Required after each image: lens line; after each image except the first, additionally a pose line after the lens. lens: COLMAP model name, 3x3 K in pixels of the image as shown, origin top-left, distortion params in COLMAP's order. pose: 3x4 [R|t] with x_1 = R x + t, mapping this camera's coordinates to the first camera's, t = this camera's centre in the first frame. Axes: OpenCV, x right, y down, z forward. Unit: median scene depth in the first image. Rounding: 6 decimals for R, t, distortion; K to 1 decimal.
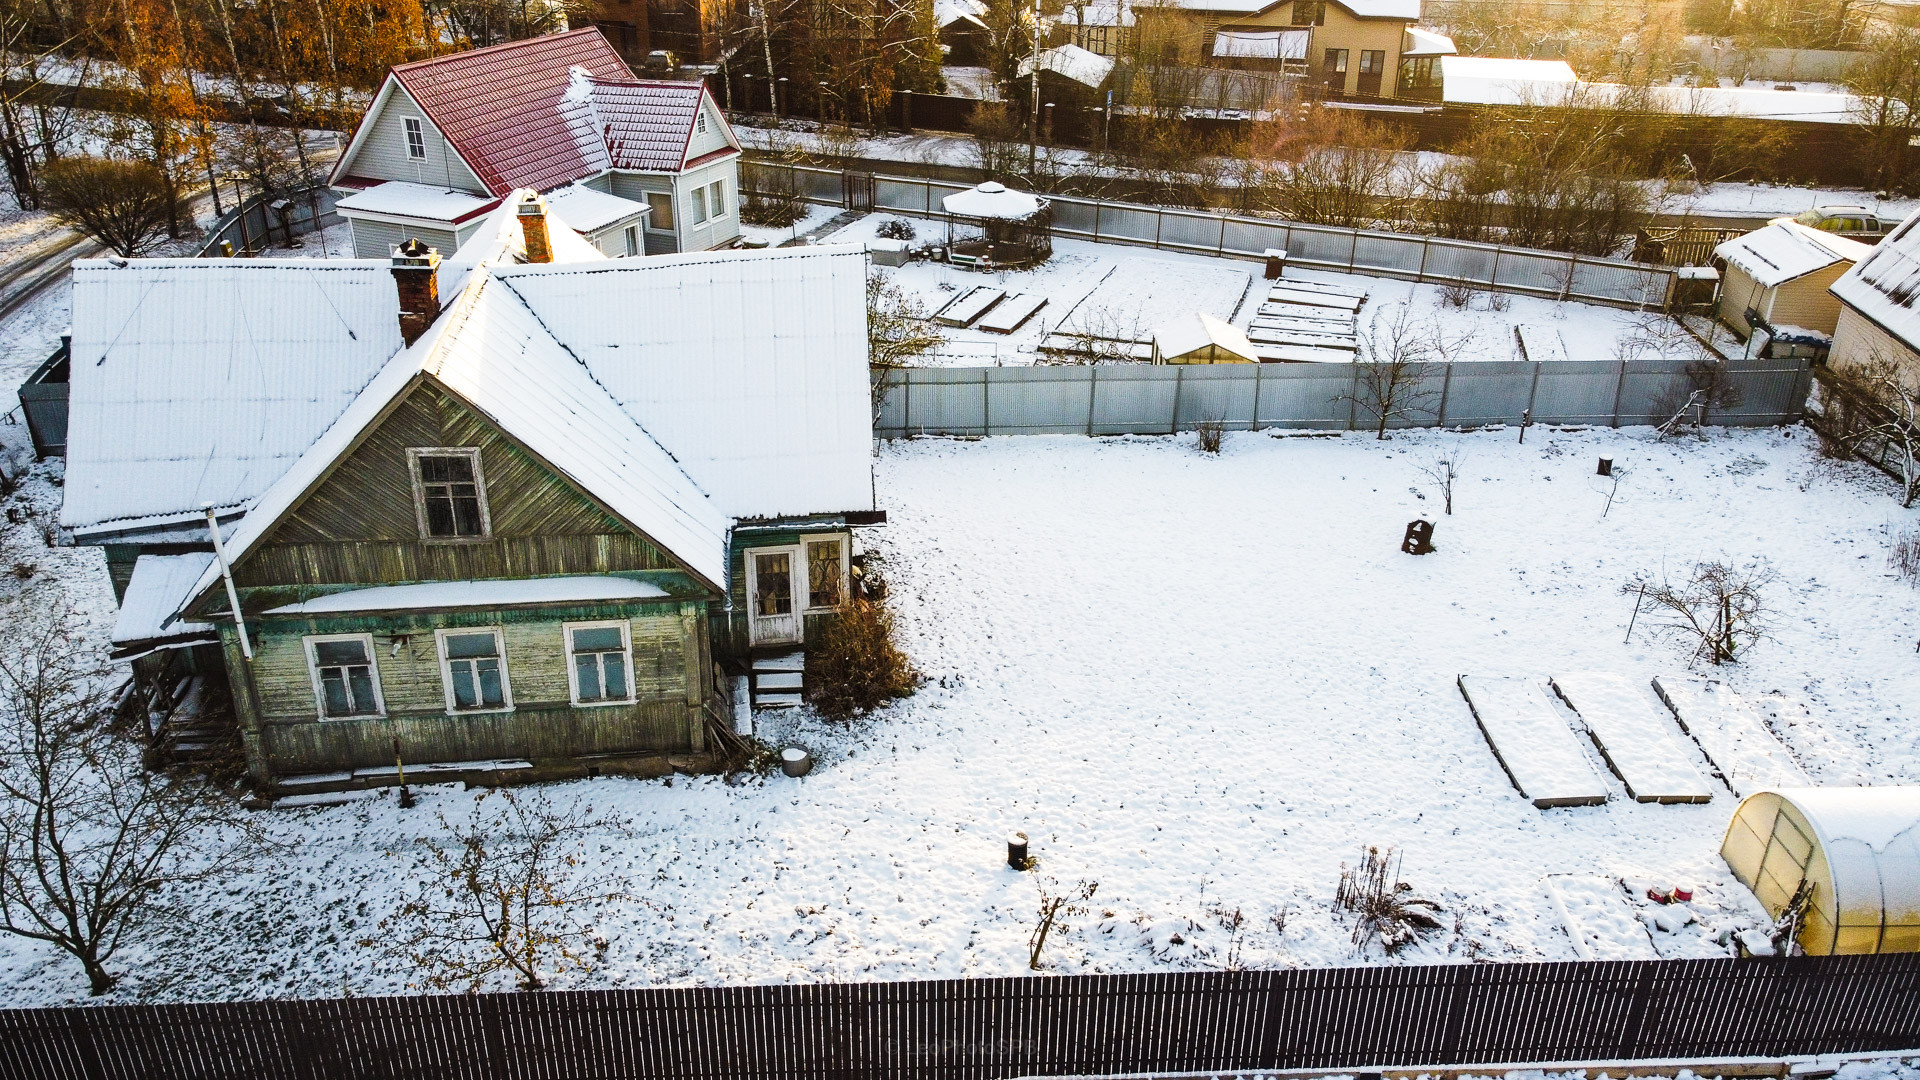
lens RADIAL K [[1448.1, 0, 942.1], [0, 1448.1, 526.7], [0, 0, 1]] dist [0.013305, -0.019720]
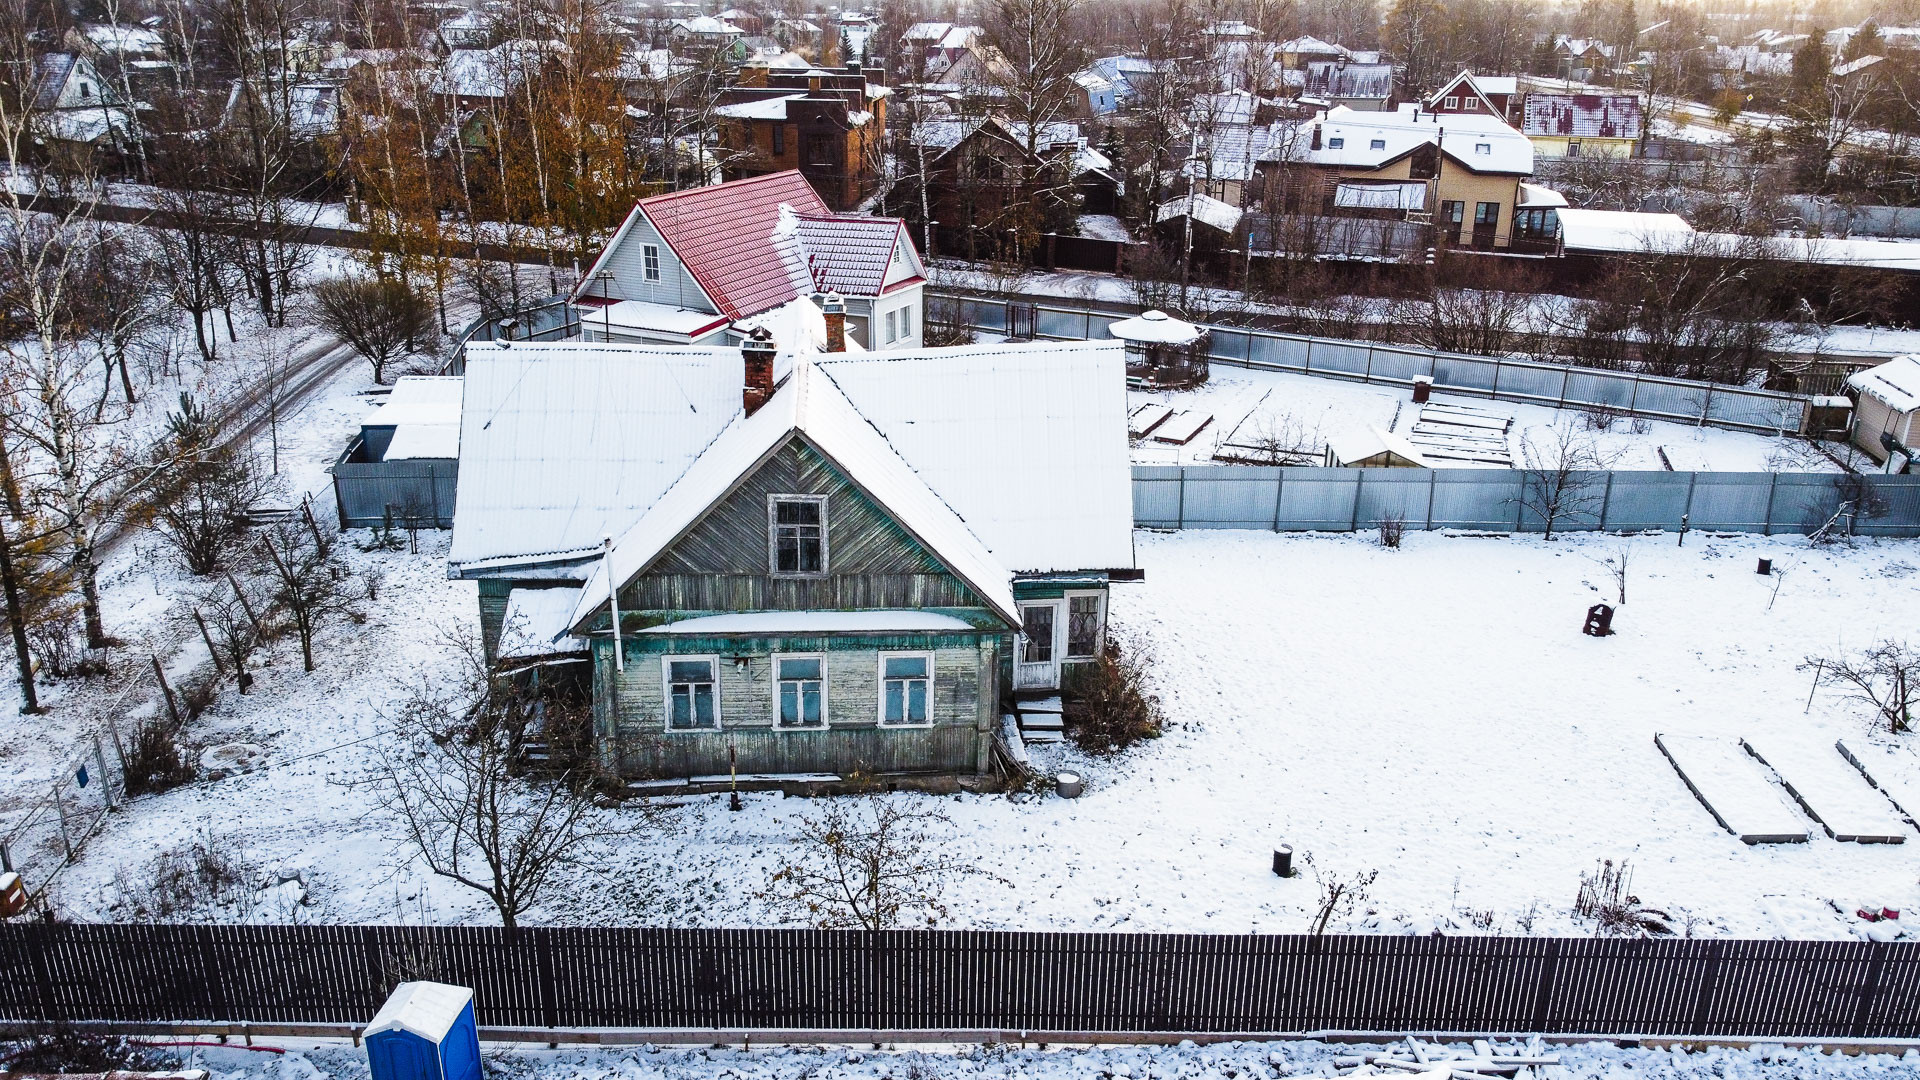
lens RADIAL K [[1448.1, 0, 944.7], [0, 1448.1, 523.4], [0, 0, 1]] dist [0.013305, -0.019720]
pose [[0.998661, 0.020613, -0.047438, -0.143701], [-0.025413, 0.994365, -0.102918, 0.075689], [0.045050, 0.103985, 0.993558, -0.145802]]
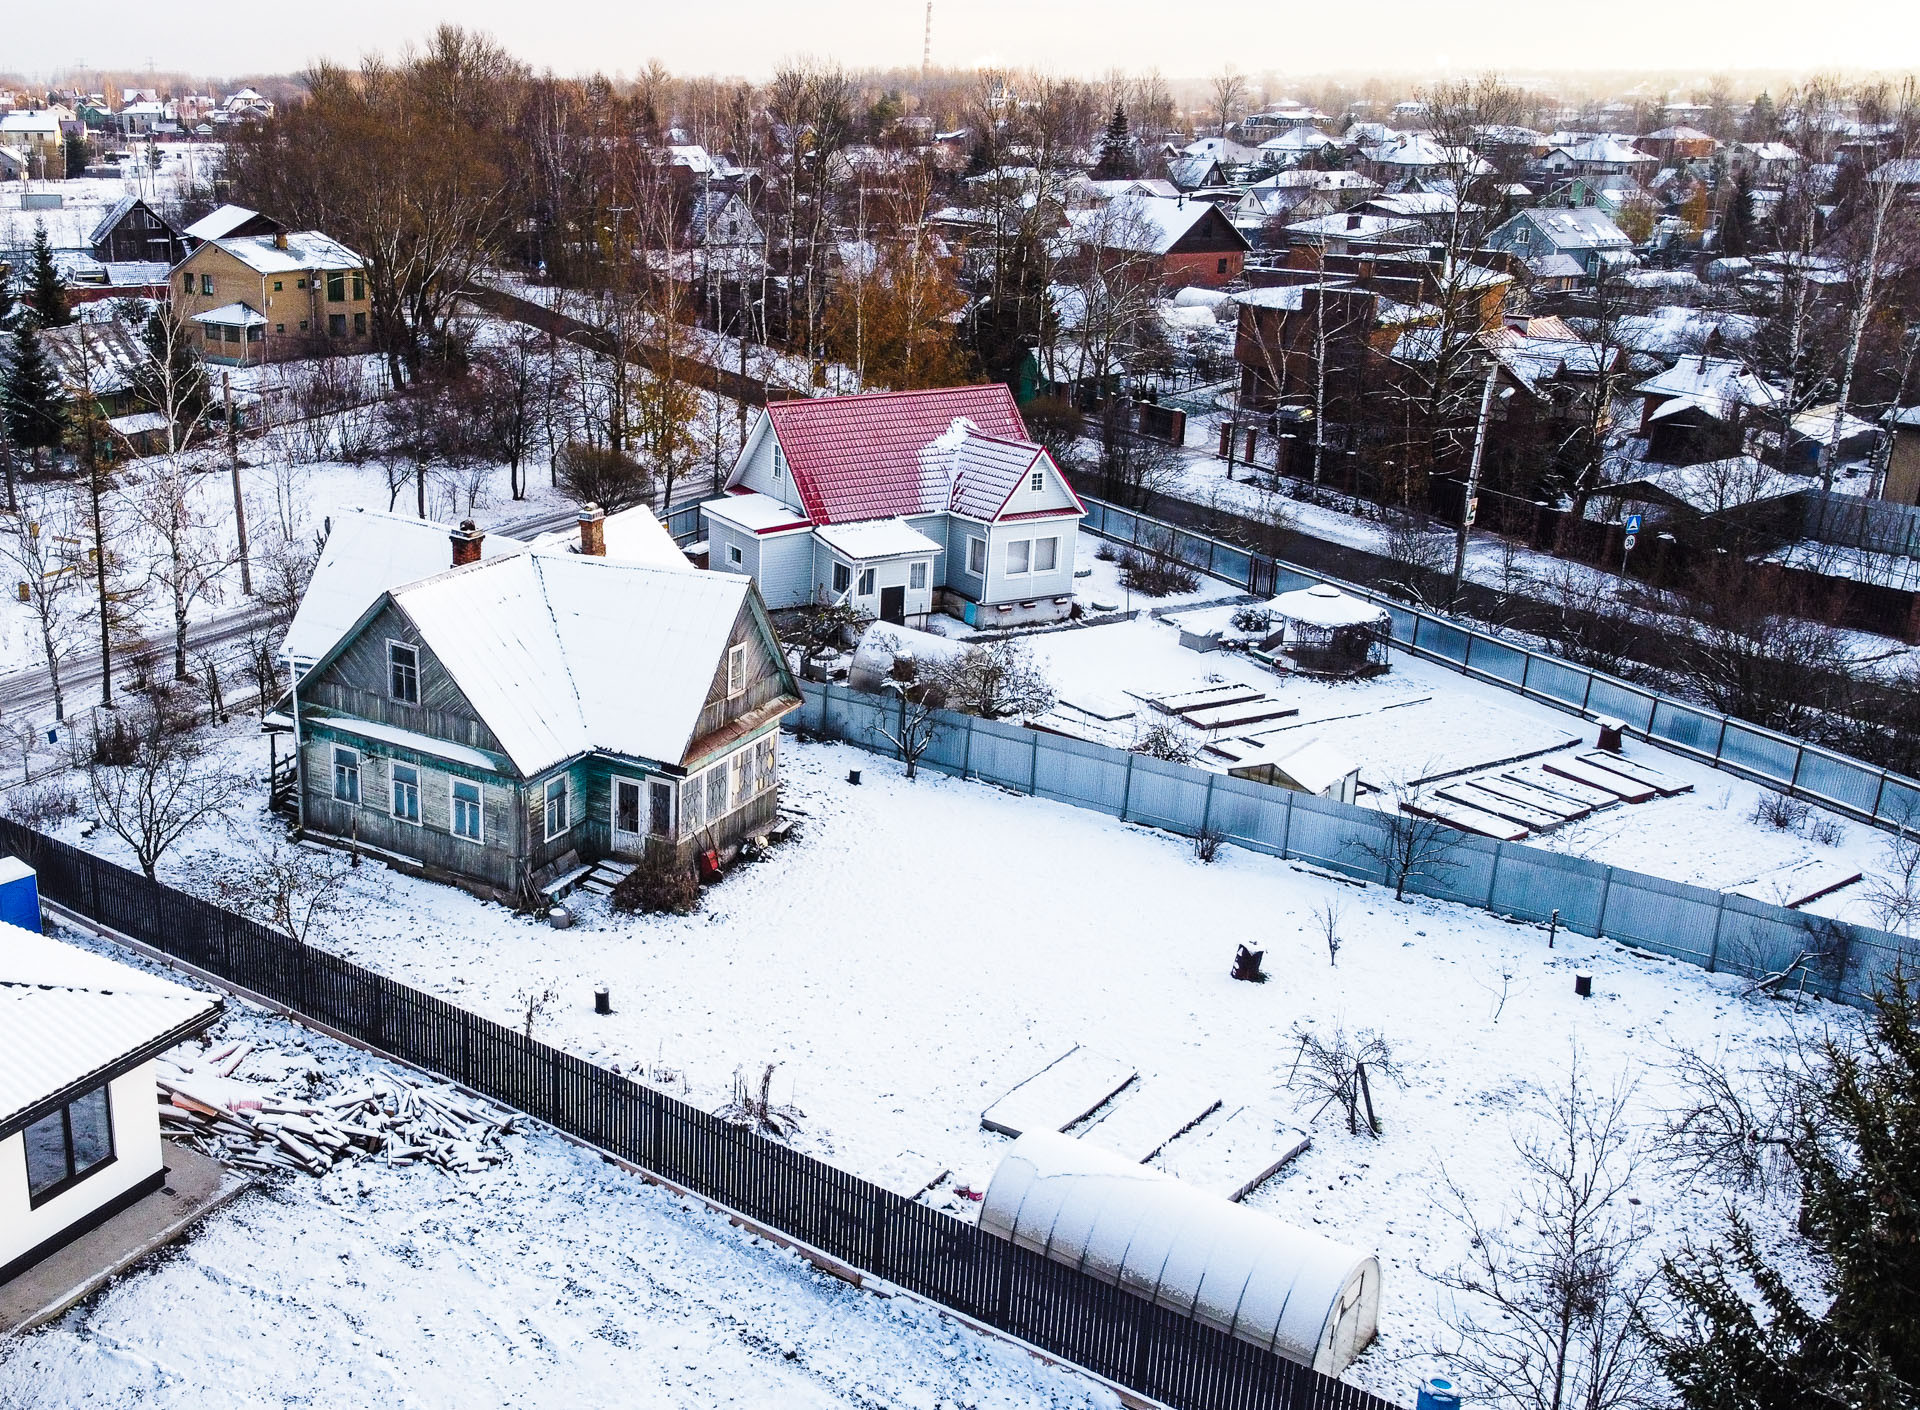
lens RADIAL K [[1893.3, 0, 646.0], [0, 1893.3, 680.3], [0, 0, 1]] dist [-0.002013, 0.000000]
pose [[0.742913, 0.201478, -0.638347, 1.040391], [-0.292692, 0.955407, -0.039087, -0.009359], [0.602007, 0.215878, 0.768755, -0.383228]]
